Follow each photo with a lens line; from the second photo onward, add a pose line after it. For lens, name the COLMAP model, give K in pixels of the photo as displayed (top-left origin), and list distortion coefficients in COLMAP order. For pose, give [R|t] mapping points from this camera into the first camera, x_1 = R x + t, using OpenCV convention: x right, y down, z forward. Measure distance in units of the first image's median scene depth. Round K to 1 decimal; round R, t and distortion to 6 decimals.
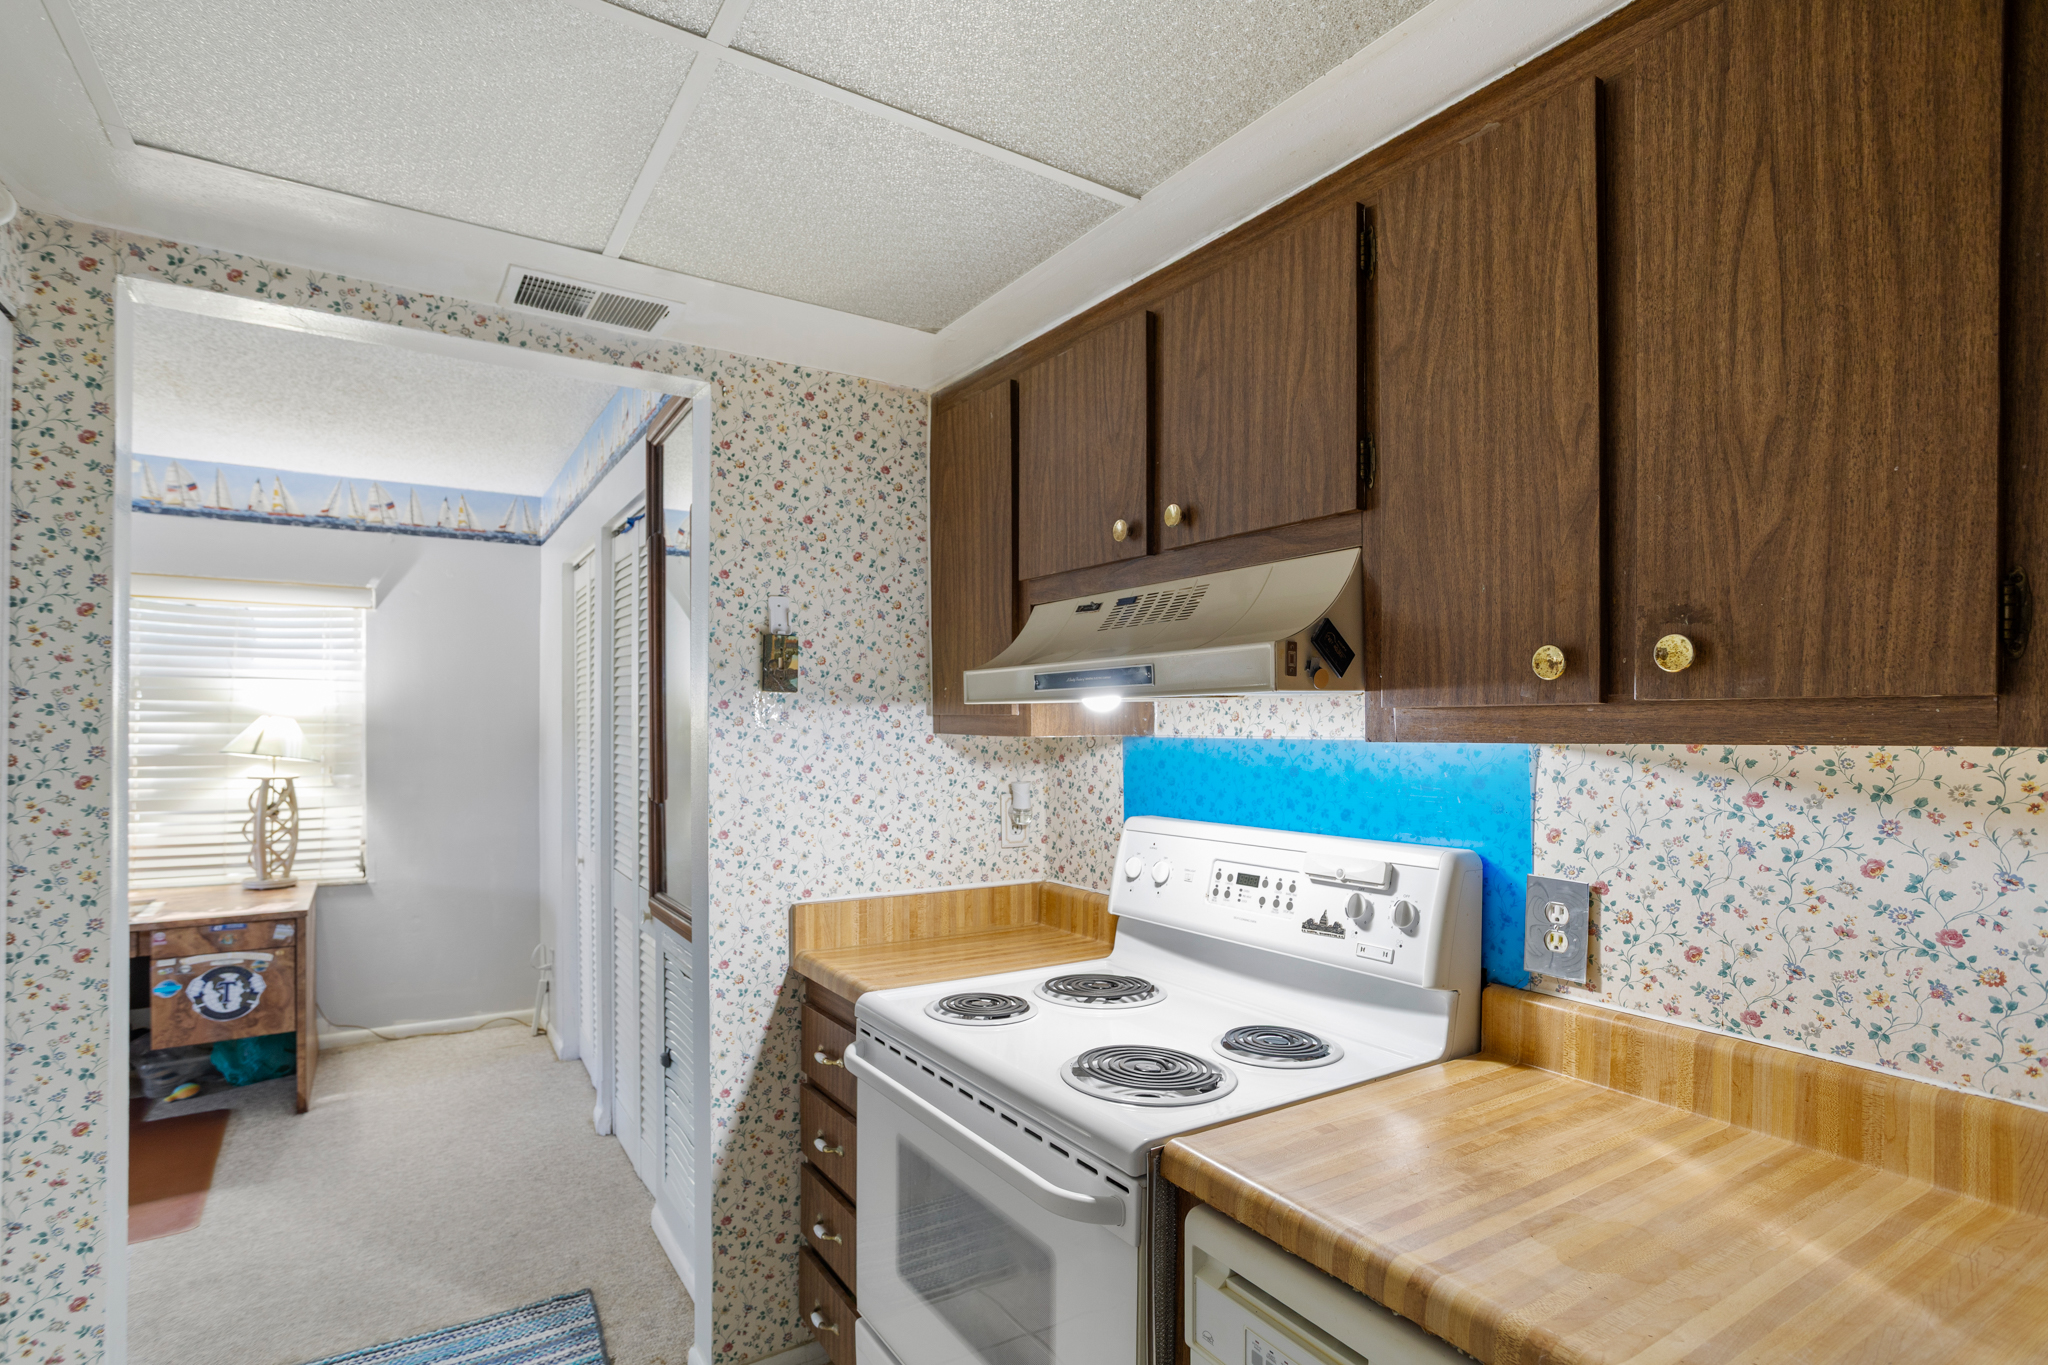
lens RADIAL K [[1006.5, 0, 1030.0], [0, 1006.5, 717.7], [0, 0, 1]] dist [-0.002283, -0.000128]
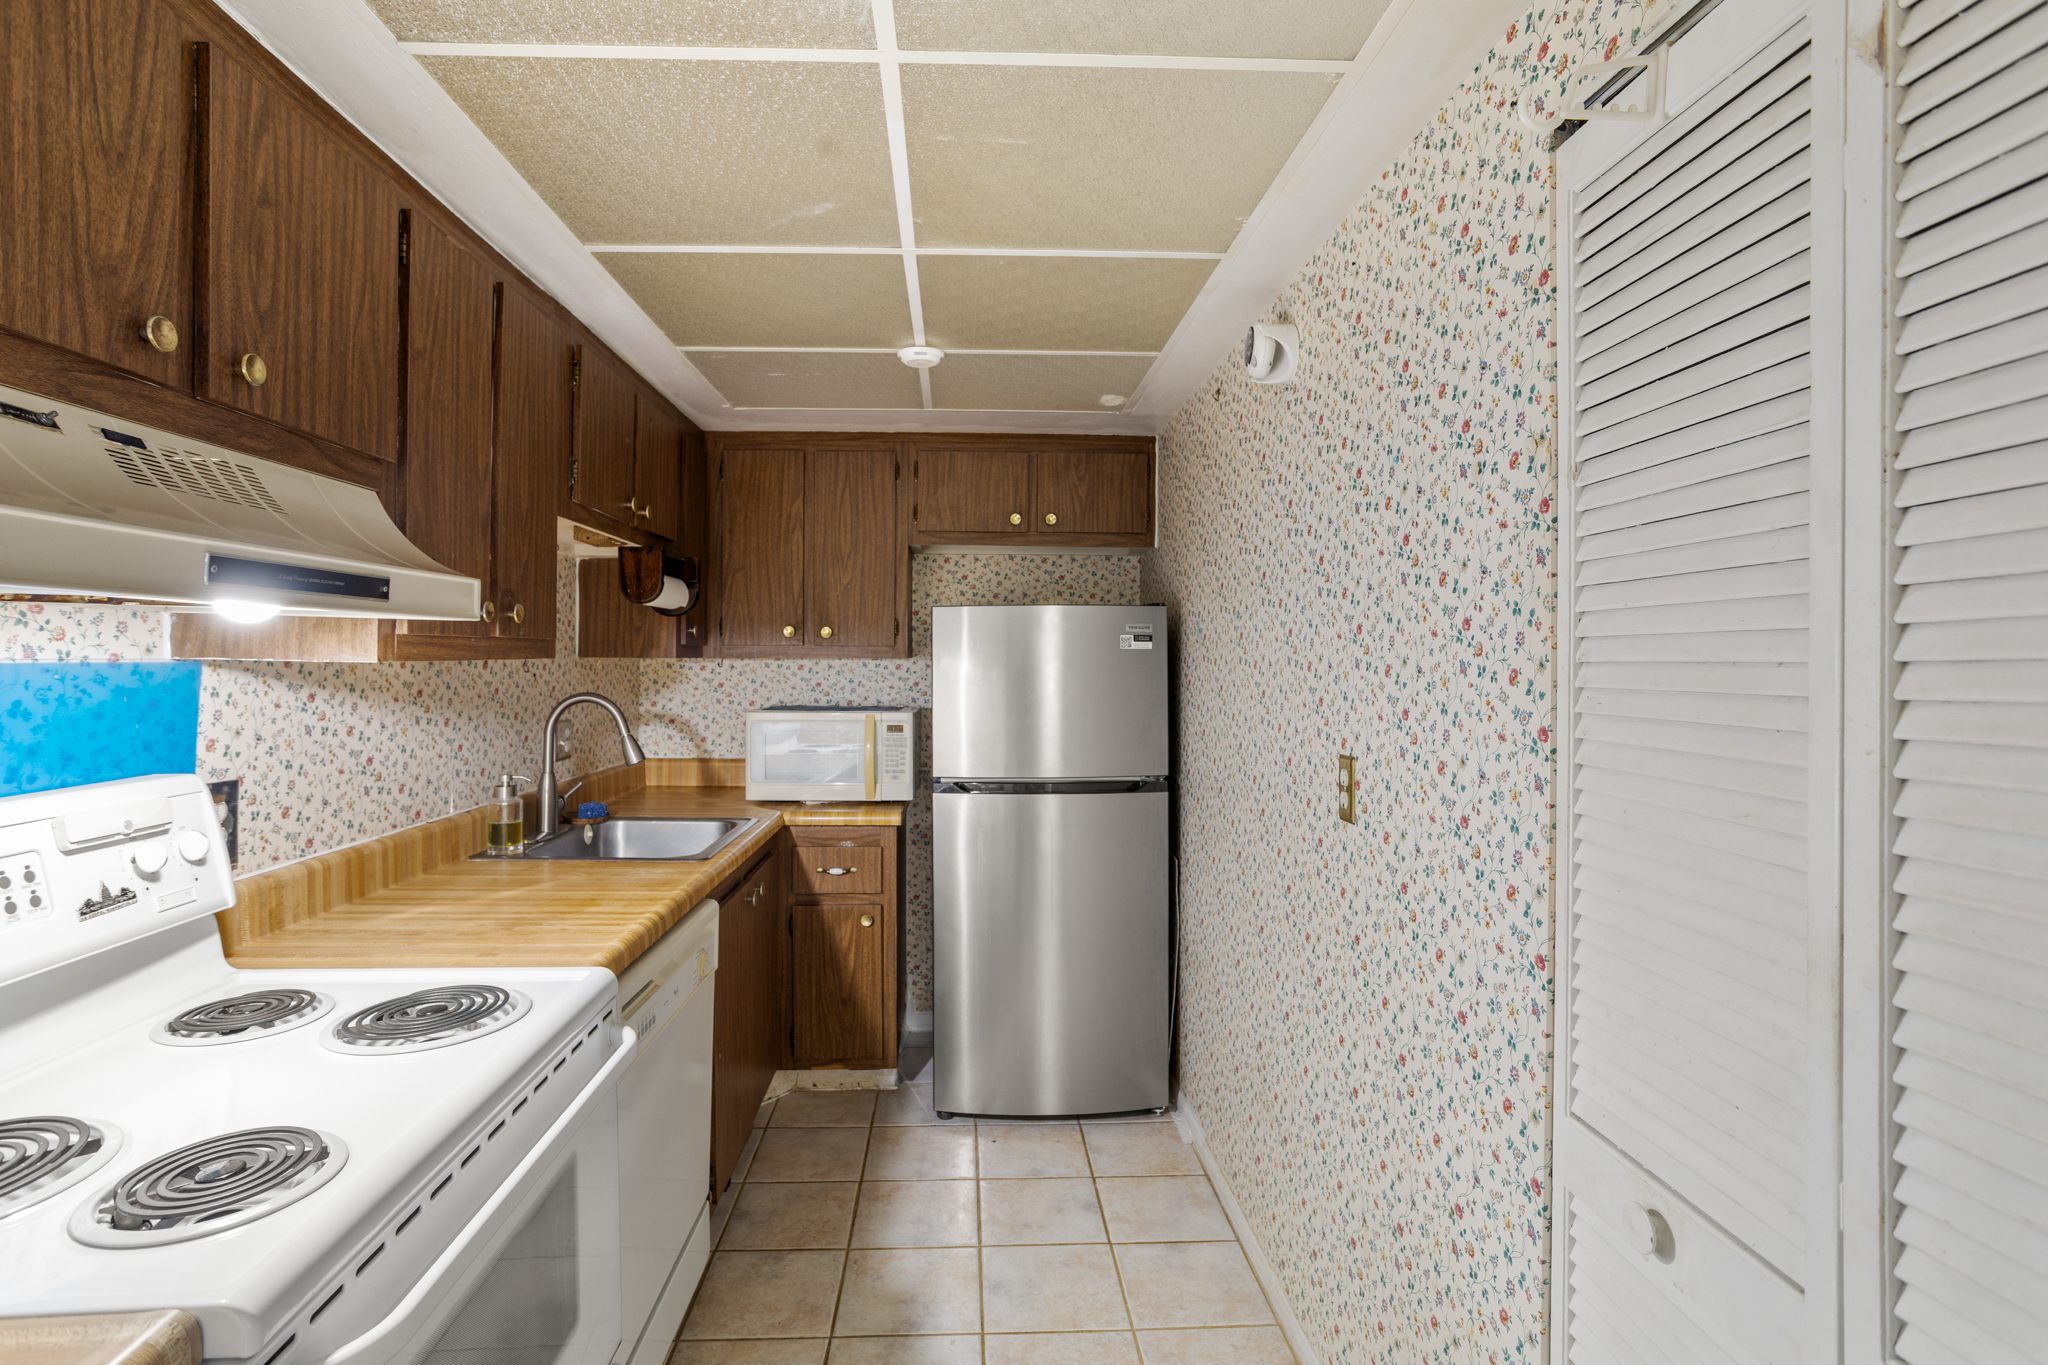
lens RADIAL K [[1032.6, 0, 1020.6], [0, 1032.6, 664.7], [0, 0, 1]] dist [-0.000473, 0.000057]
pose [[-0.861130, -0.012500, 0.508232, -0.846687], [-0.014333, 0.999897, 0.000308, 0.014385], [-0.508183, -0.007019, -0.861220, 1.545587]]
